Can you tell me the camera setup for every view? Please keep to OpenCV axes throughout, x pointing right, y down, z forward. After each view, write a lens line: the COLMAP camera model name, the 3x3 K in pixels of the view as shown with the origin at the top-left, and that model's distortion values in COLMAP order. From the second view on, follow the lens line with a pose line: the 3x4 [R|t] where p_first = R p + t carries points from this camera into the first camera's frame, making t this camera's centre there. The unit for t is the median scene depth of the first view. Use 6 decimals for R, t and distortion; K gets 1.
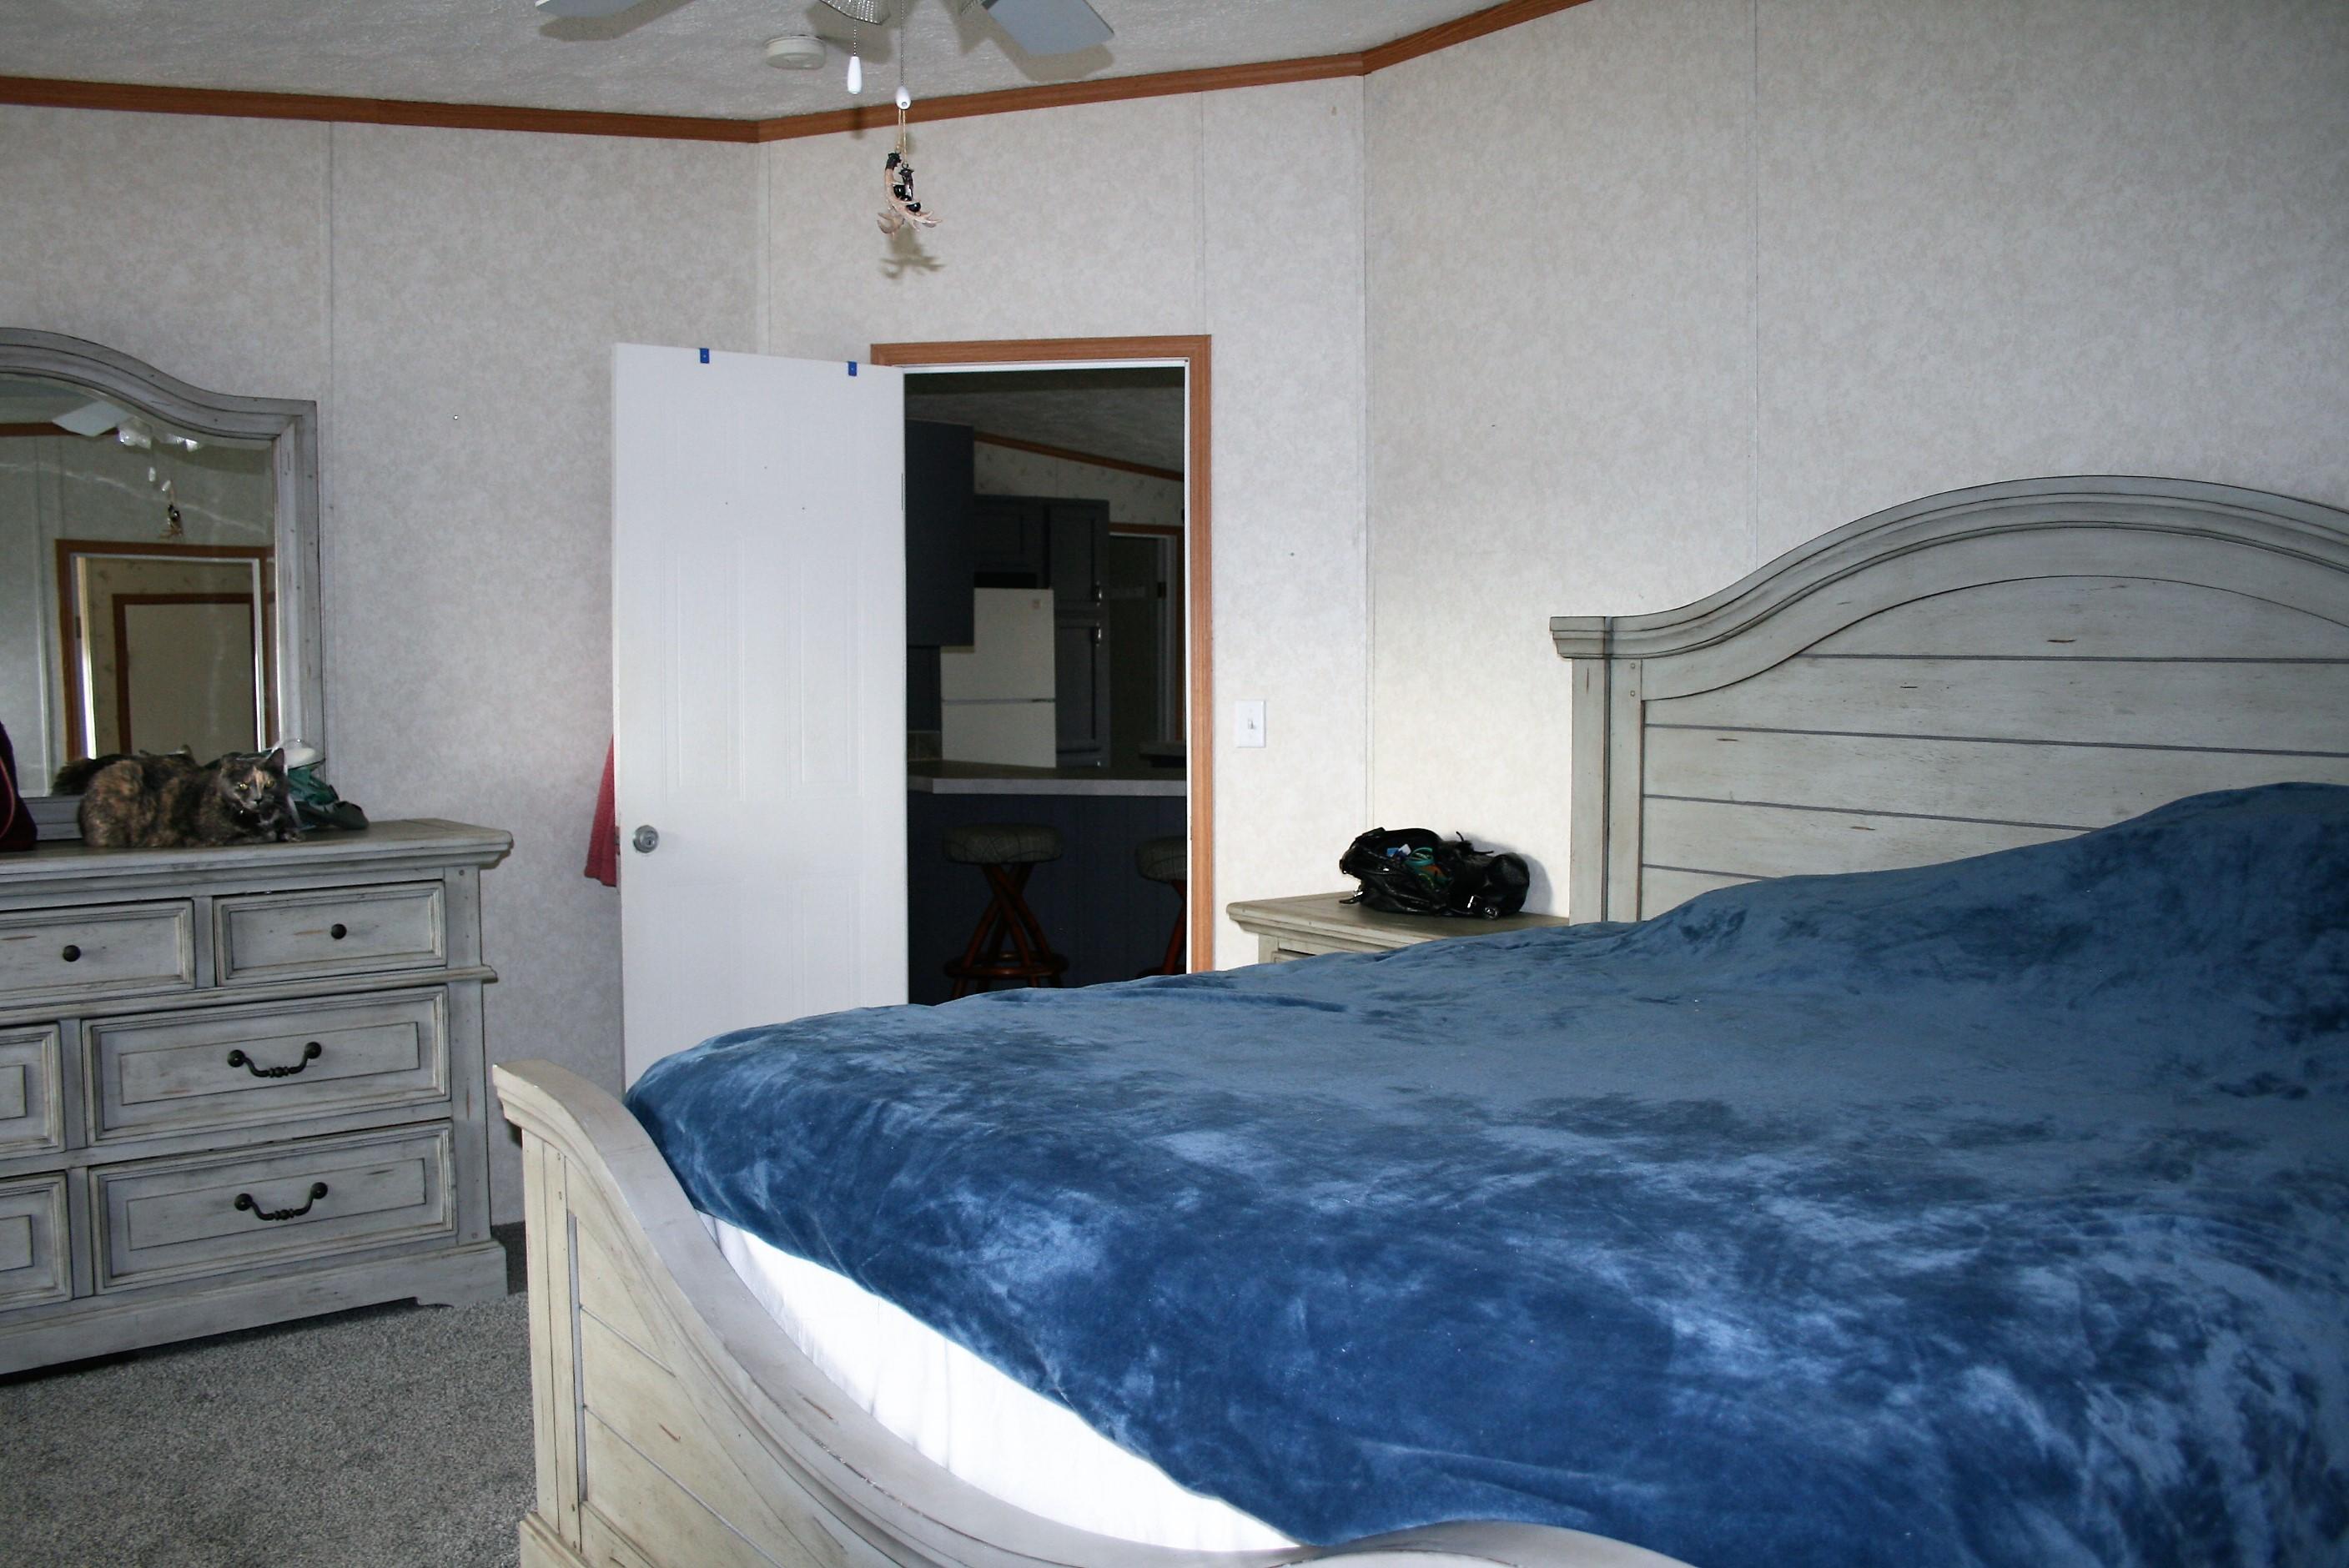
lens RADIAL K [[1966.7, 0, 1173.6], [0, 1966.7, 780.9], [0, 0, 1]] dist [-0.141496, 0.099190]
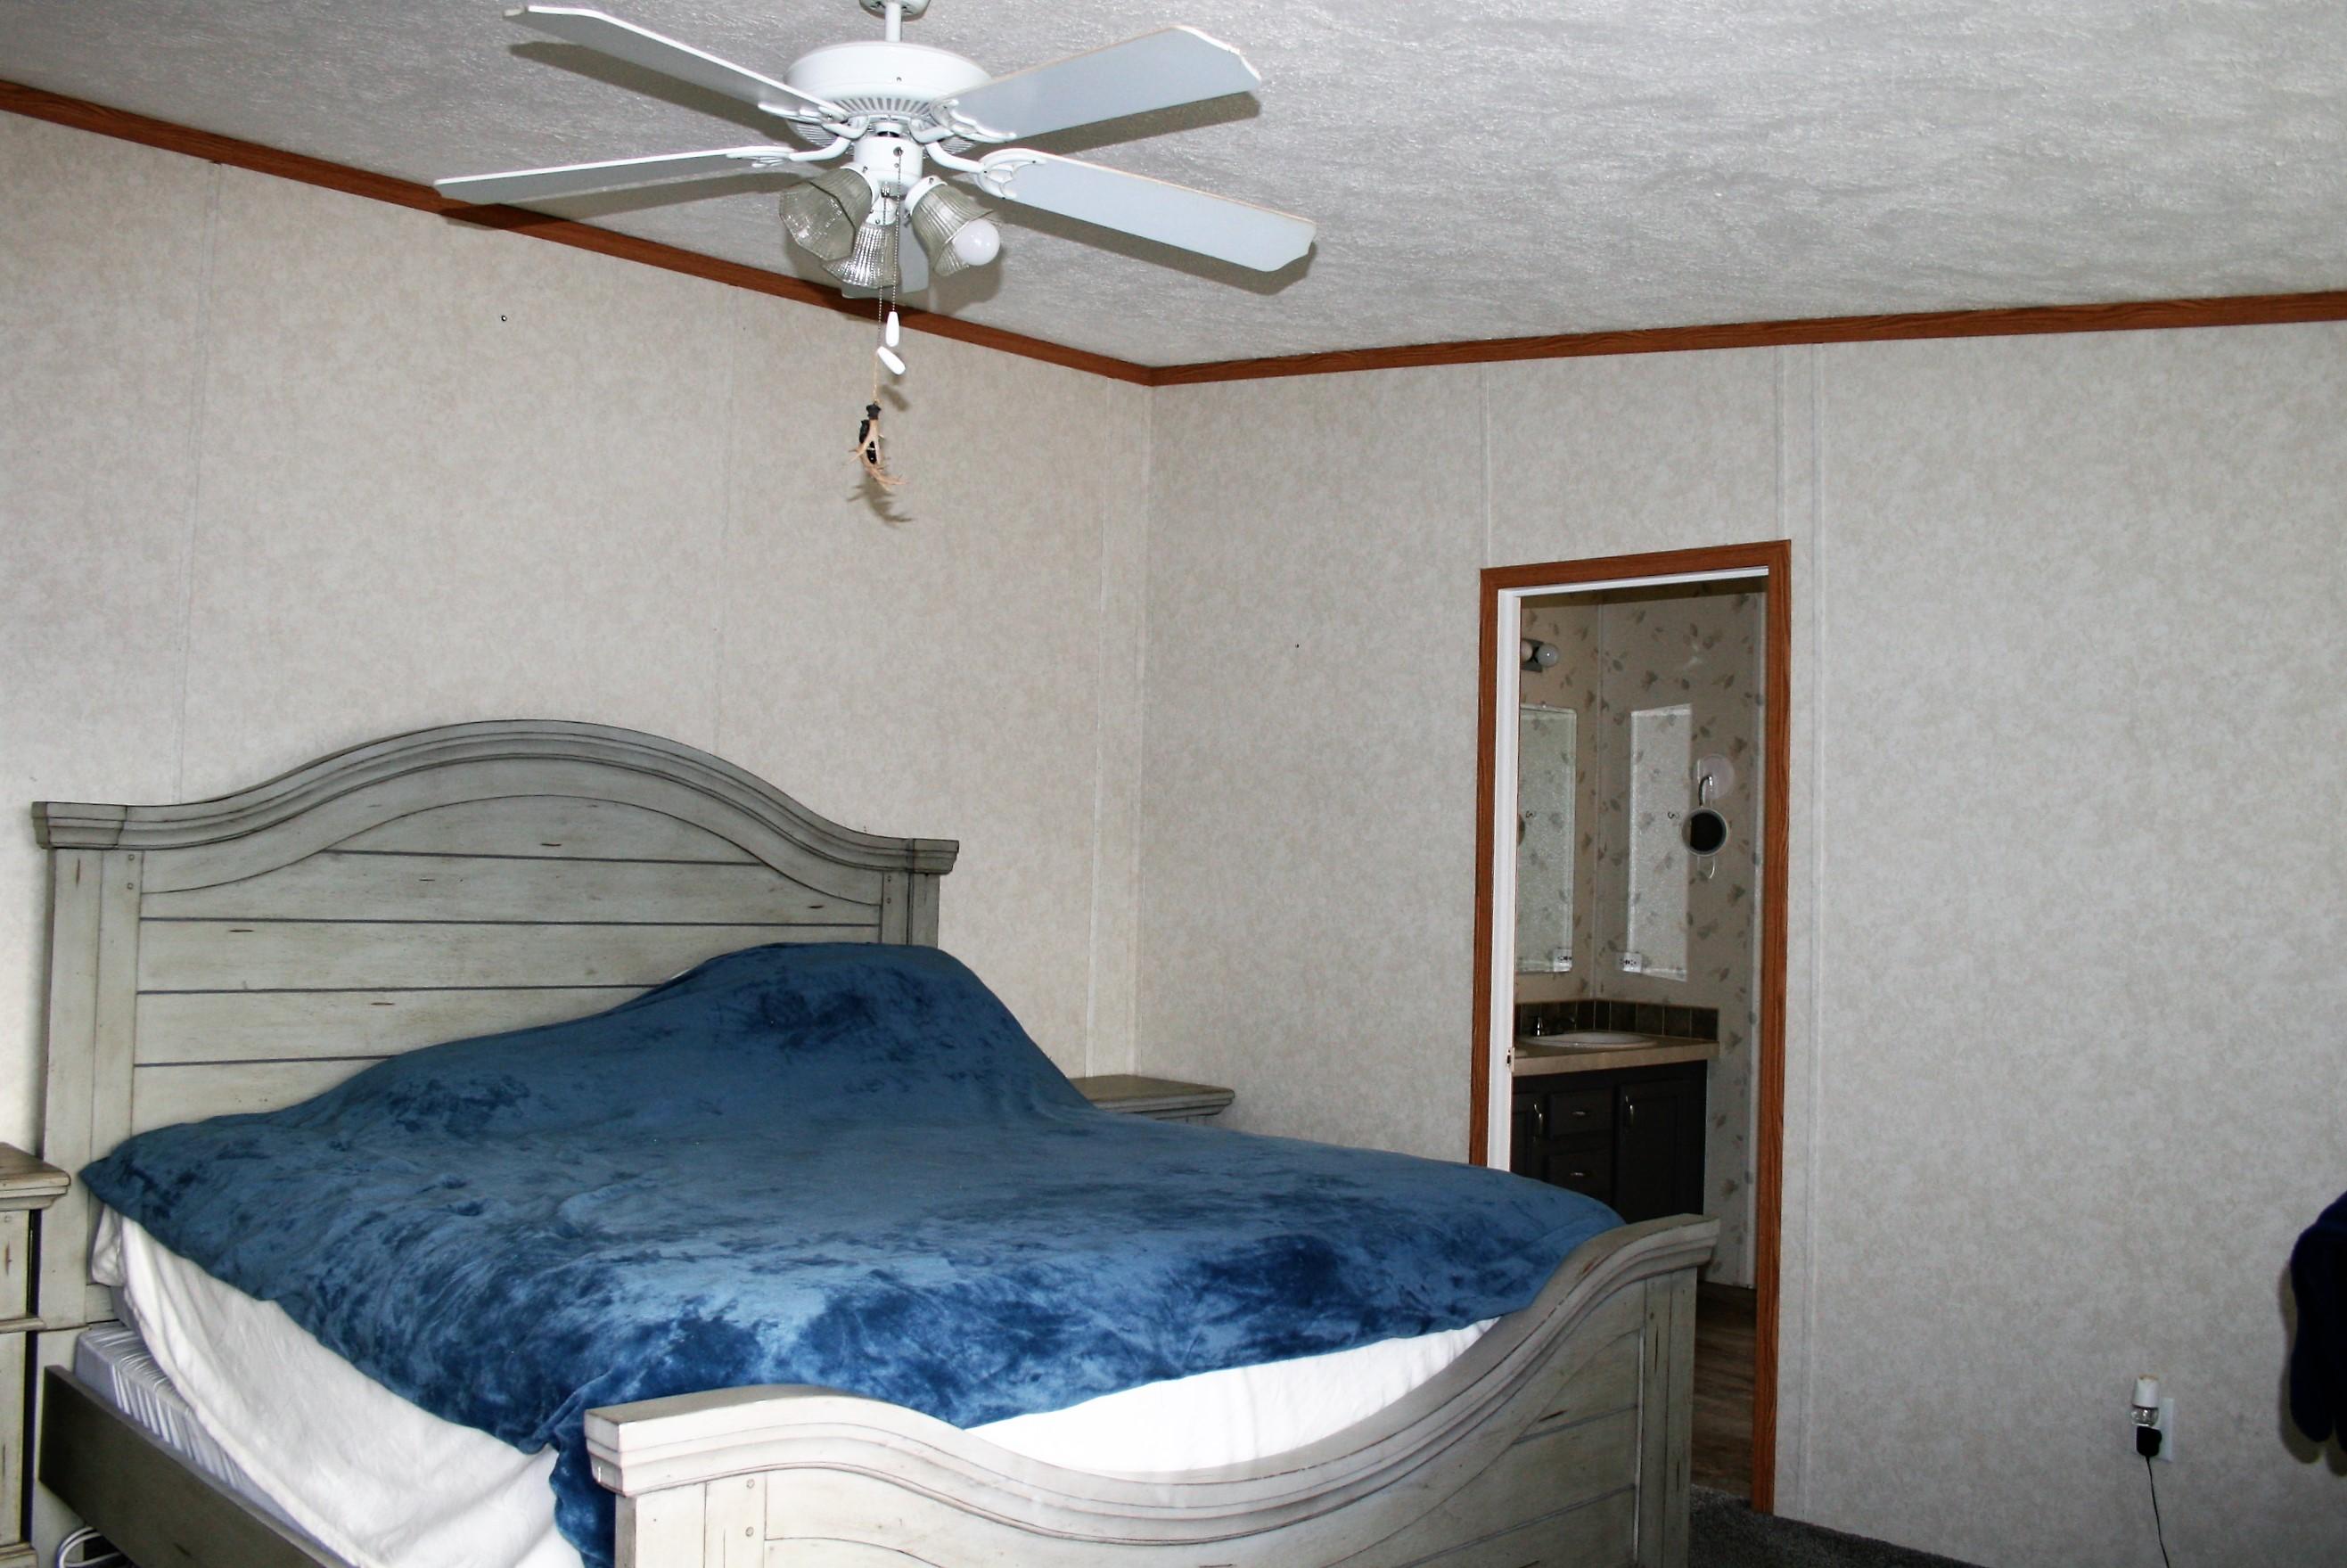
lens RADIAL K [[1965.3, 0, 1168.9], [0, 1965.3, 786.5], [0, 0, 1]] dist [-0.141496, 0.099190]
pose [[-0.105849, 0.039385, 0.993602, -0.843898], [0.038629, 0.998624, -0.035469, -0.046656], [-0.993632, 0.034628, -0.107225, 0.678567]]
